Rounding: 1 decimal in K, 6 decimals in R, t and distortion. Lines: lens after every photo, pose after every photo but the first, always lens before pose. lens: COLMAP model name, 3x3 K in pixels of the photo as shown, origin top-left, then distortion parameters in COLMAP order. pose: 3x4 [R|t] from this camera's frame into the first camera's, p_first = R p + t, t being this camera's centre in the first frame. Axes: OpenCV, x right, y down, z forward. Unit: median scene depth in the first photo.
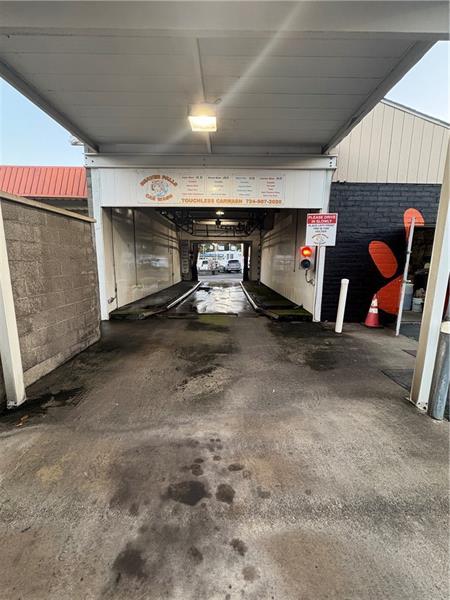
lens RADIAL K [[238.9, 0, 224.4], [0, 238.9, 301.8], [0, 0, 1]] dist [0.000007, 0.000161]
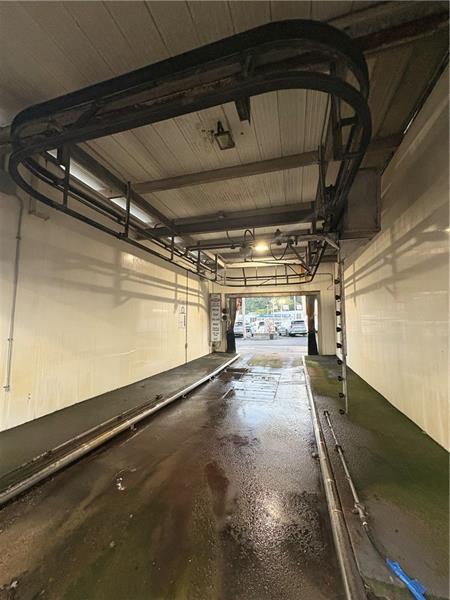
lens RADIAL K [[238.9, 0, 227.0], [0, 238.9, 300.8], [0, 0, 1]] dist [0.000007, 0.000161]
pose [[0.964584, -0.032291, -0.261793, 0.047531], [-0.035027, 0.968010, -0.248455, -0.069280], [0.261441, 0.248825, 0.932595, 0.379244]]
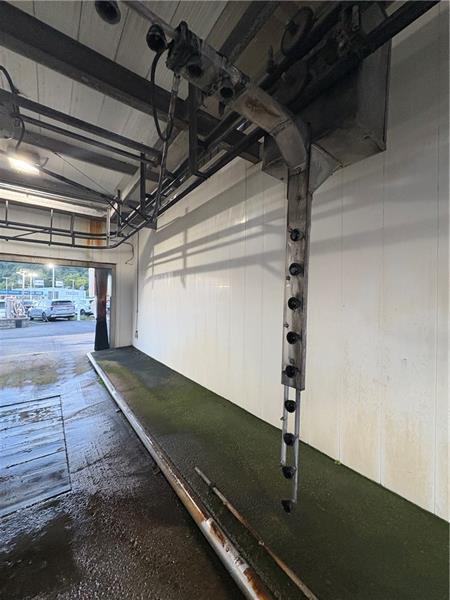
lens RADIAL K [[238.9, 0, 225.9], [0, 238.9, 299.7], [0, 0, 1]] dist [0.000007, 0.000161]
pose [[0.796376, -0.002619, 0.604796, 0.004213], [0.104672, 0.985497, -0.133561, -0.106356], [-0.595675, 0.169670, 0.785101, 0.543868]]
